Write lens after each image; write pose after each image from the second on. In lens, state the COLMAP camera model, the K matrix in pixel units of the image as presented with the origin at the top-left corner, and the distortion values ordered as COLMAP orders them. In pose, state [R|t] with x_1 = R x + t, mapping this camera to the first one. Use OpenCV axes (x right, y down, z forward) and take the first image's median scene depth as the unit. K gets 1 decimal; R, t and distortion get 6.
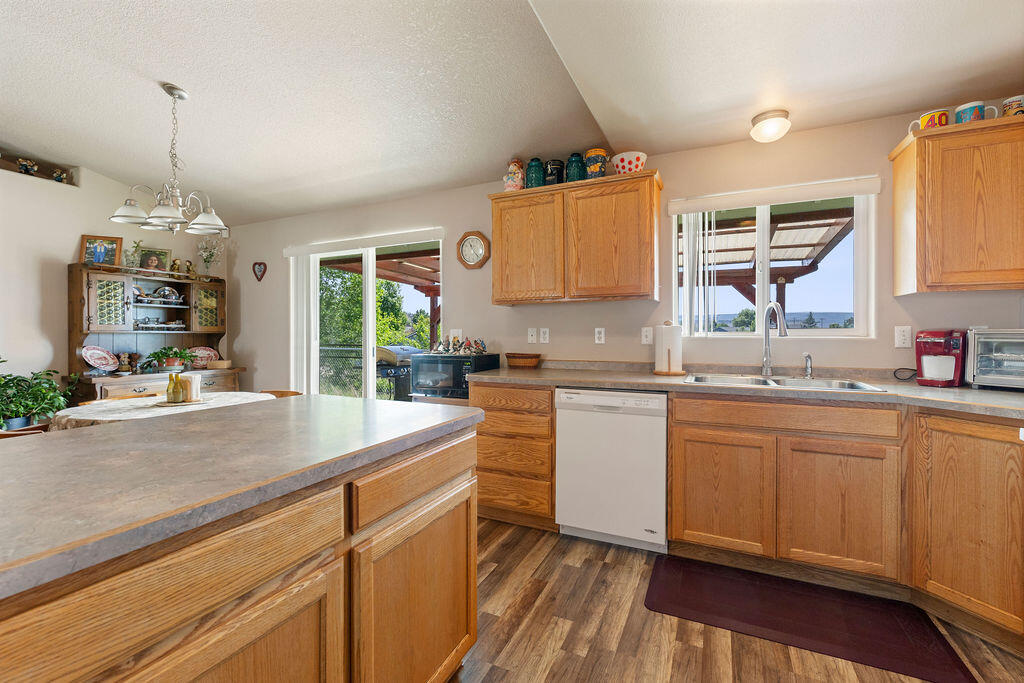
lens RADIAL K [[443.2, 0, 507.4], [0, 443.2, 332.2], [0, 0, 1]] dist [0.003464, -0.000182]
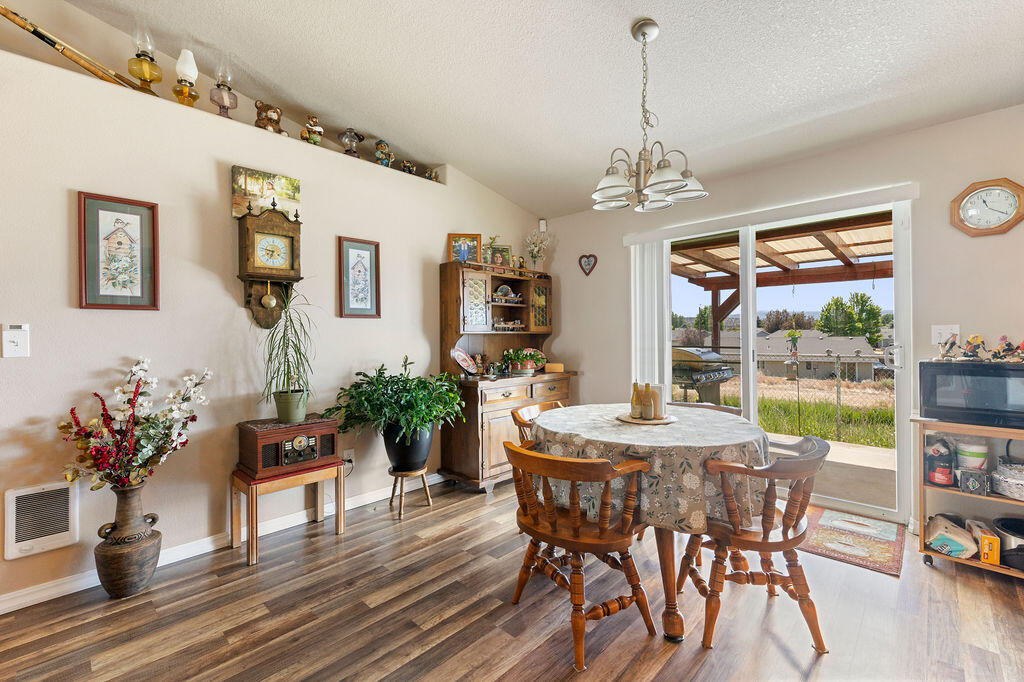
lens RADIAL K [[443.2, 0, 515.7], [0, 443.2, 335.9], [0, 0, 1]] dist [0.003464, -0.000182]
pose [[0.952461, -0.005199, -0.304616, -0.525591], [0.007715, 0.999945, 0.007058, -0.000100], [0.304562, -0.009073, 0.952449, 0.118838]]
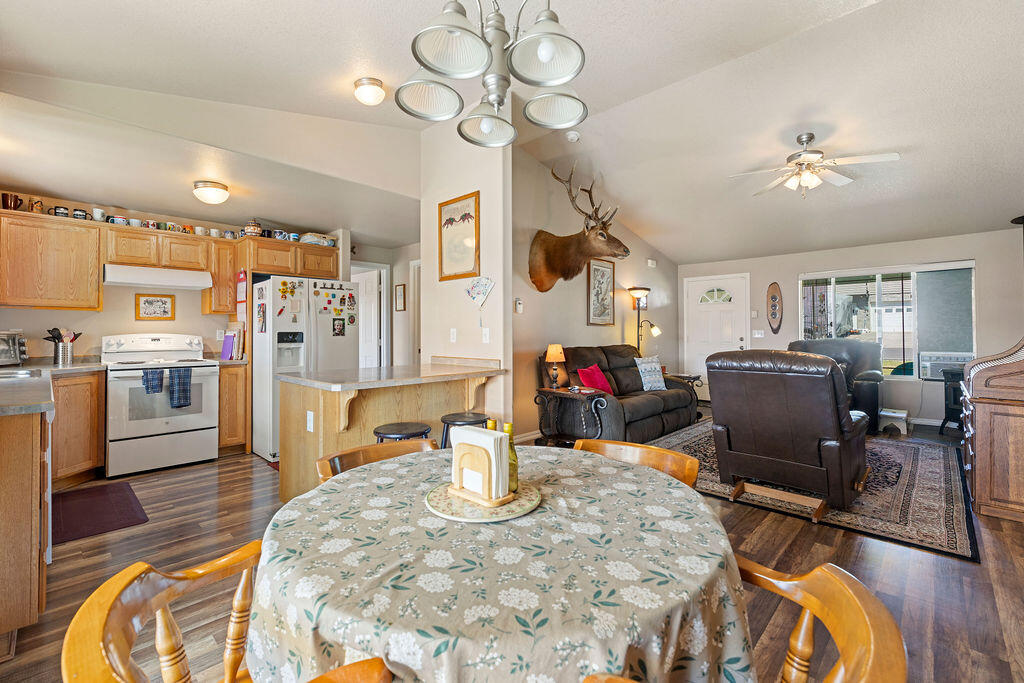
lens RADIAL K [[443.2, 0, 509.0], [0, 443.2, 325.6], [0, 0, 1]] dist [0.003464, -0.000182]
pose [[-0.949875, 0.008199, 0.312523, -0.642619], [0.002054, 0.999798, -0.019985, 0.005299], [-0.312624, -0.018342, -0.949700, 1.021204]]
